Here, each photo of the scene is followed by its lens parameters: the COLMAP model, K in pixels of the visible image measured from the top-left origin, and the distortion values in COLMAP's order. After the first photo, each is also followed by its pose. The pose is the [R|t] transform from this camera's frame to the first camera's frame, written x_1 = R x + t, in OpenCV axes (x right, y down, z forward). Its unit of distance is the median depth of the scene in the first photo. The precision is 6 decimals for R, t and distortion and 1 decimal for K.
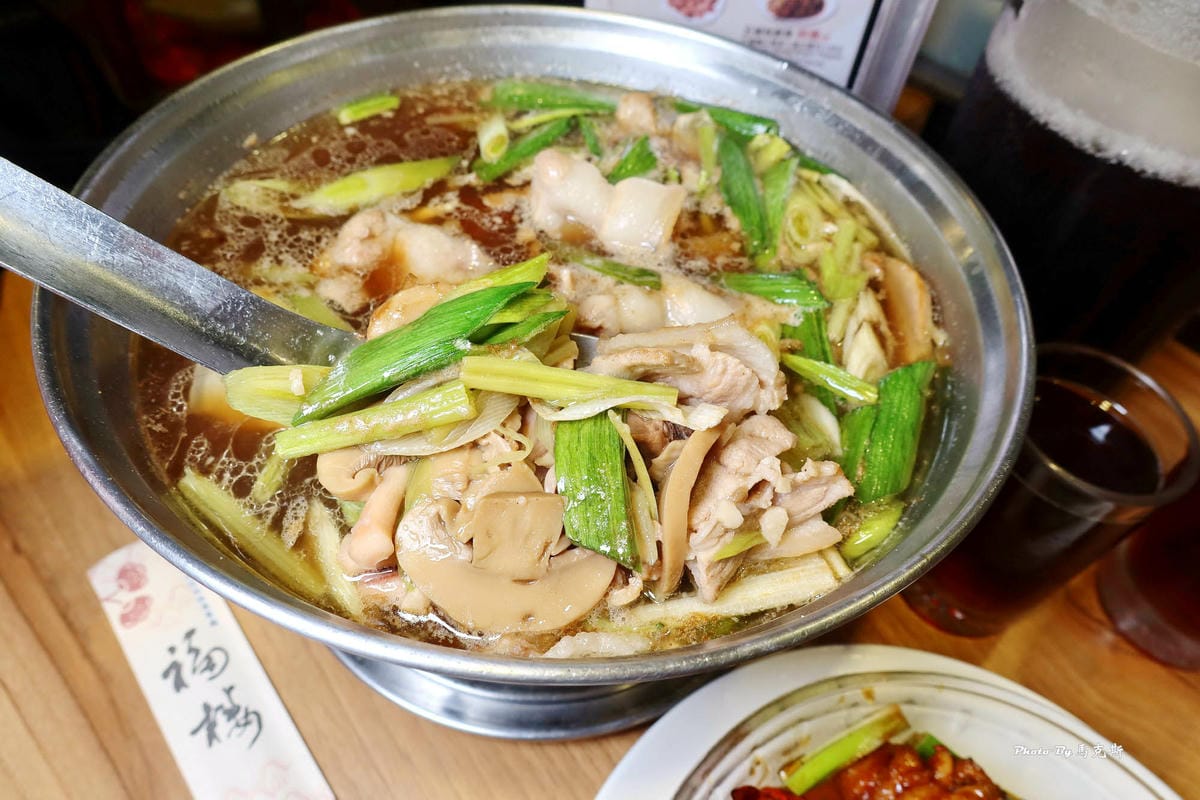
lens RADIAL K [[803.6, 0, 600.0], [0, 803.6, 400.0], [0, 0, 1]] dist [-0.026959, -0.004000]
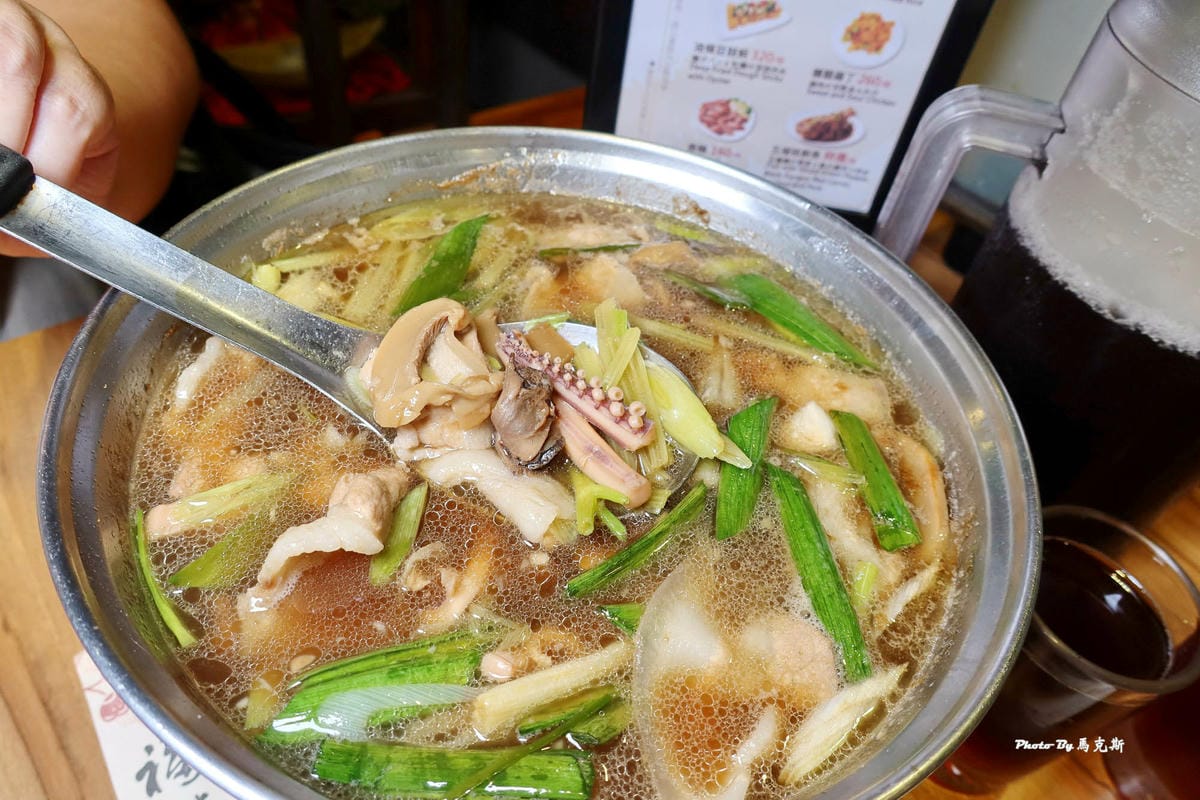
lens RADIAL K [[807.0, 0, 601.2], [0, 807.0, 398.4], [0, 0, 1]] dist [-0.025942, -0.004971]
pose [[0.997343, 0.070469, -0.018458, 0.006953], [-0.071591, 0.995006, -0.069558, -0.092024], [0.013465, 0.070695, 0.997407, -0.003706]]
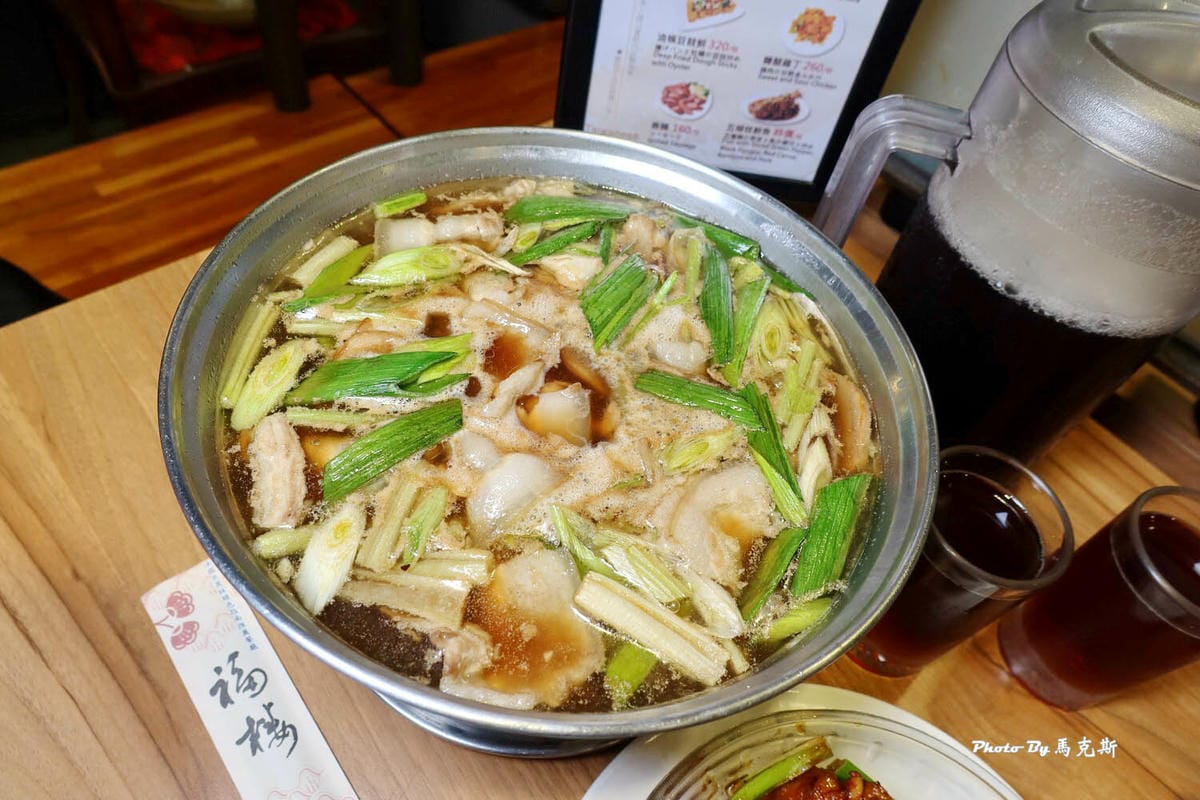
lens RADIAL K [[807.0, 0, 601.2], [0, 807.0, 398.4], [0, 0, 1]] dist [-0.025942, -0.004971]
pose [[0.997974, 0.045394, 0.044576, -0.046986], [-0.046010, 0.998858, 0.012899, -0.131630], [-0.043939, -0.014924, 0.998923, -0.203521]]
